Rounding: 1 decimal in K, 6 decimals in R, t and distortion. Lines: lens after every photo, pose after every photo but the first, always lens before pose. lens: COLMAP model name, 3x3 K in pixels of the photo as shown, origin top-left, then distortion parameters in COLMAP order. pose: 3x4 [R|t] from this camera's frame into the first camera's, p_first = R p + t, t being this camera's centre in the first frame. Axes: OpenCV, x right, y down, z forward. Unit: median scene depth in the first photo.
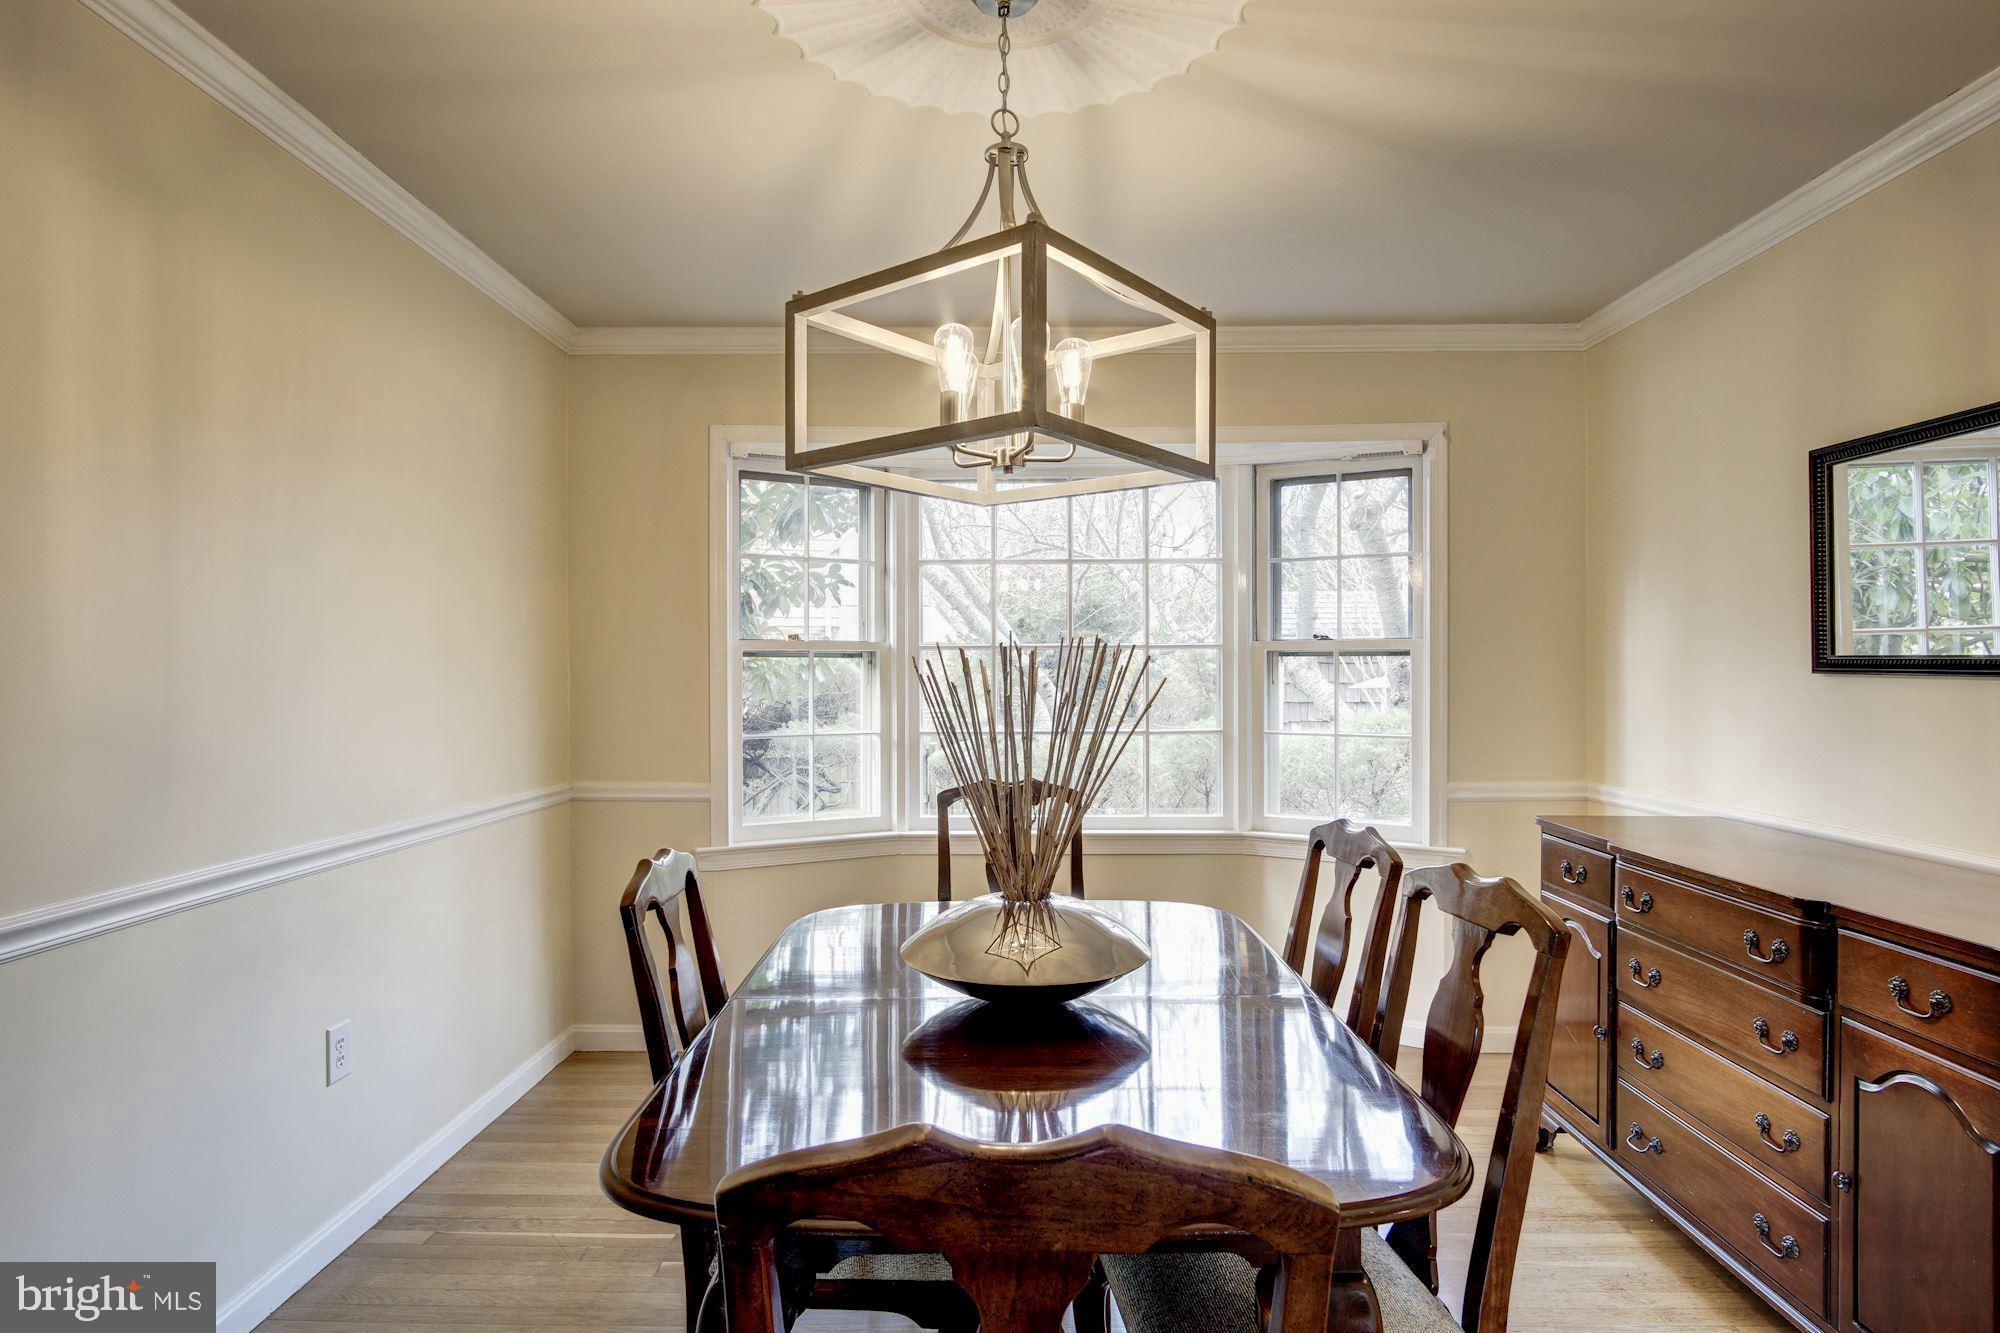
lens RADIAL K [[1091.8, 0, 998.0], [0, 1091.8, 673.5], [0, 0, 1]] dist [-0.004843, -0.000315]
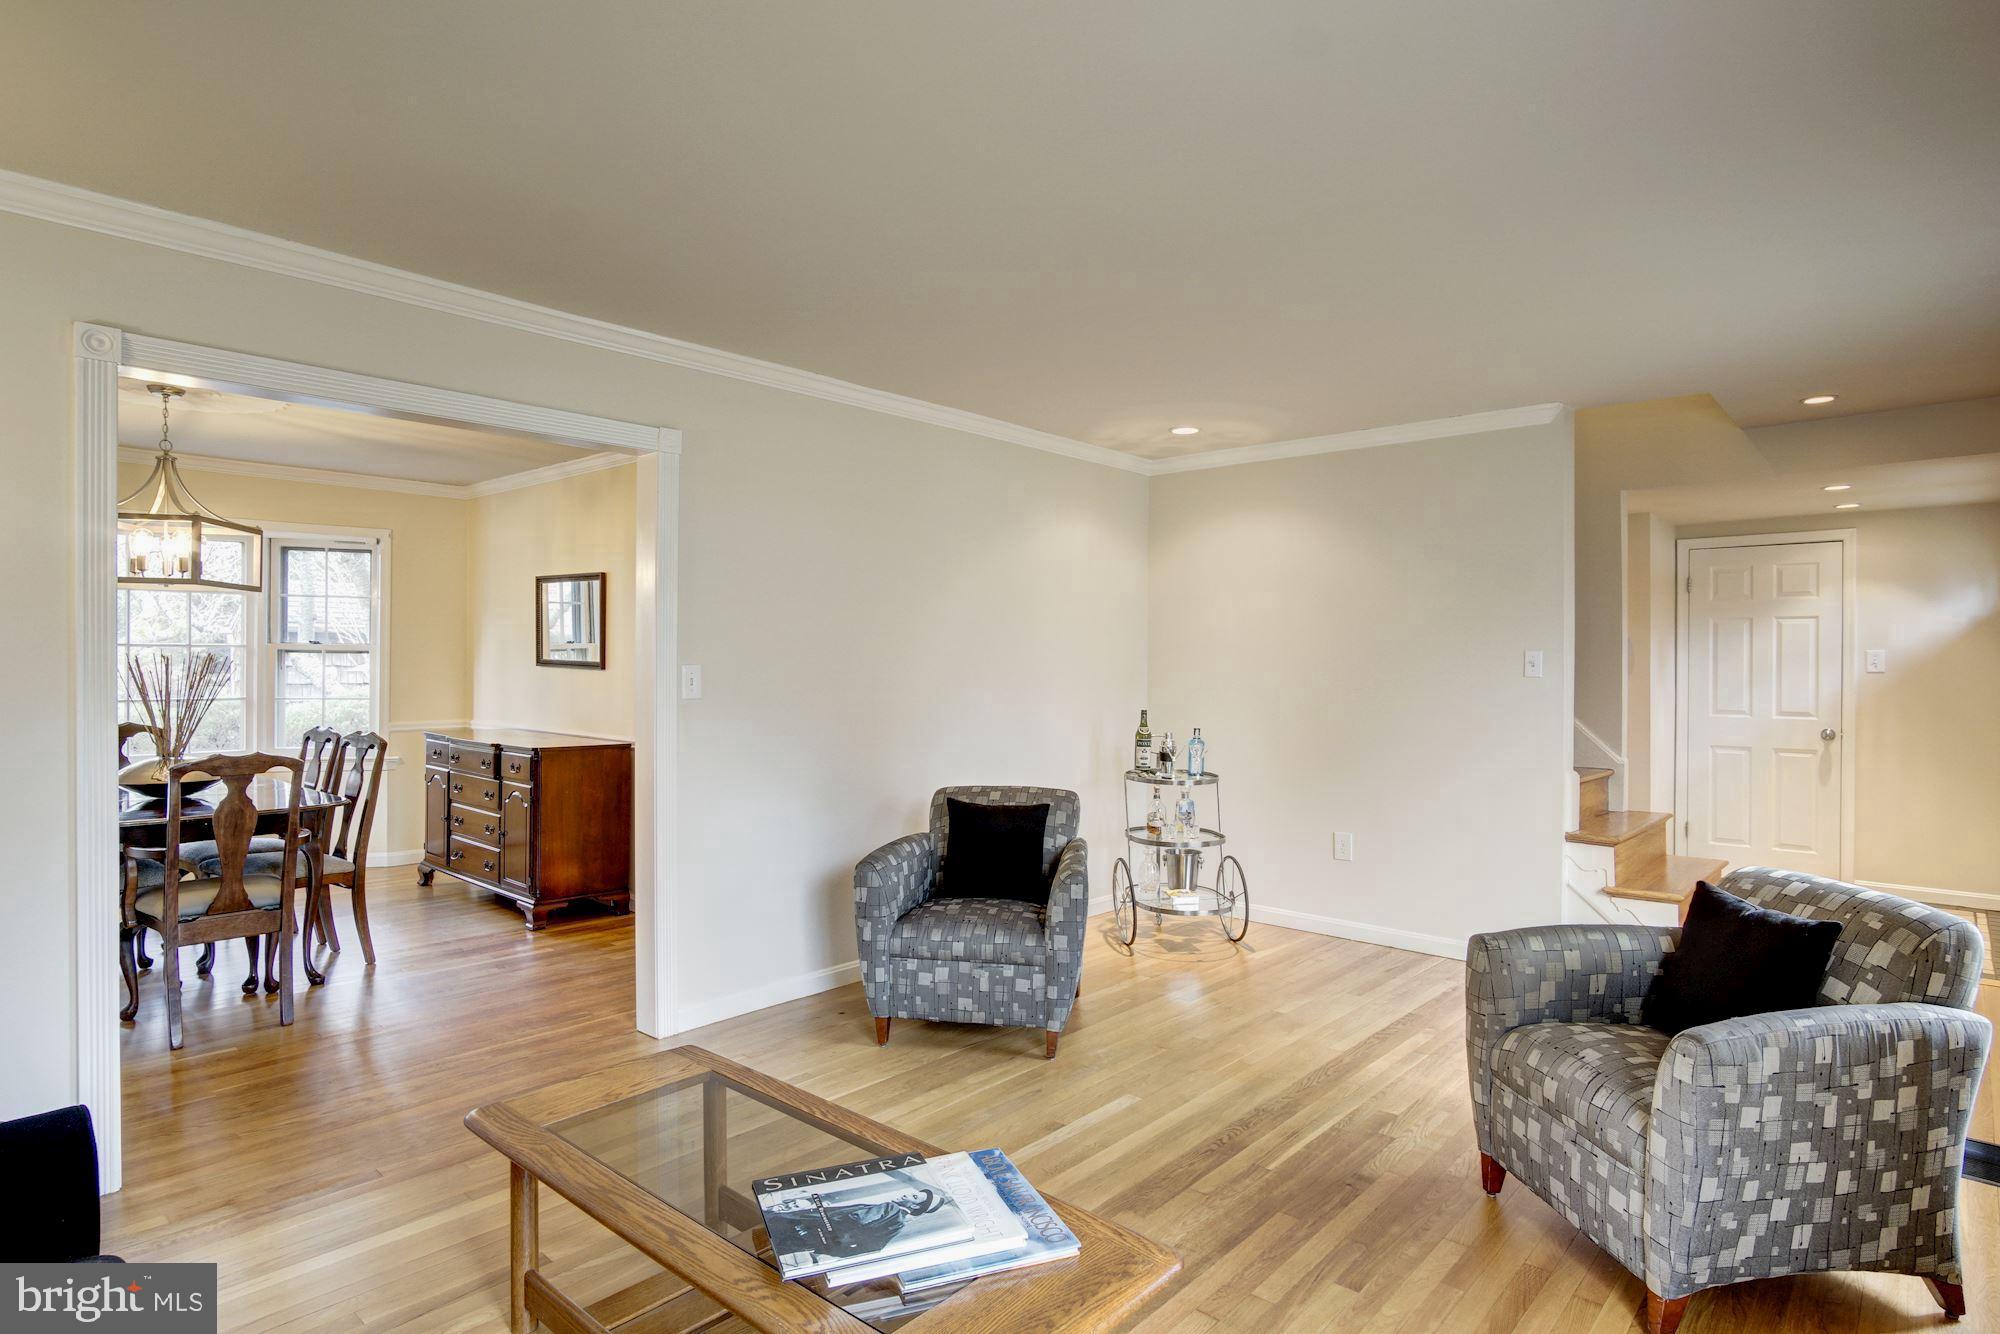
lens RADIAL K [[1091.8, 0, 998.0], [0, 1091.8, 674.0], [0, 0, 1]] dist [-0.004843, -0.000315]
pose [[0.669794, 0.000157, 0.742547, -0.390371], [-0.011734, 0.999877, 0.010374, -0.021374], [-0.742454, -0.015661, 0.669714, -1.442414]]
